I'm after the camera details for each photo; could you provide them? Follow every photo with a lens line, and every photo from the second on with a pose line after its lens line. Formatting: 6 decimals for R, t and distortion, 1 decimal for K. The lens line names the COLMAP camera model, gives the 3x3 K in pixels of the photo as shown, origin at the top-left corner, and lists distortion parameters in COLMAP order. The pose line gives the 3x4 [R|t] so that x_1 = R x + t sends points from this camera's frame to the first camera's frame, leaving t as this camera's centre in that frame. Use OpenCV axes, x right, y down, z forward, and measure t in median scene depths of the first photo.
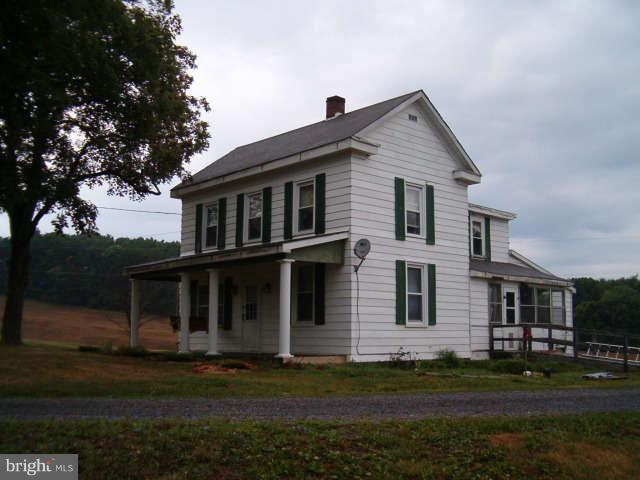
lens RADIAL K [[730.8, 0, 320.0], [0, 730.8, 240.0], [0, 0, 1]] dist [-0.235584, 0.065863]
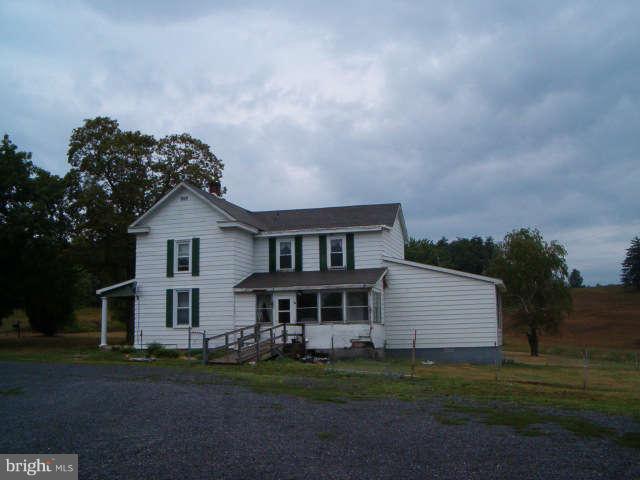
lens RADIAL K [[730.8, 0, 320.0], [0, 730.8, 240.0], [0, 0, 1]] dist [-0.235584, 0.065863]
pose [[0.507034, -0.129676, -0.852116, 1.714230], [0.136809, 0.988193, -0.068979, 0.078112], [0.850999, -0.081603, 0.518788, 0.434398]]
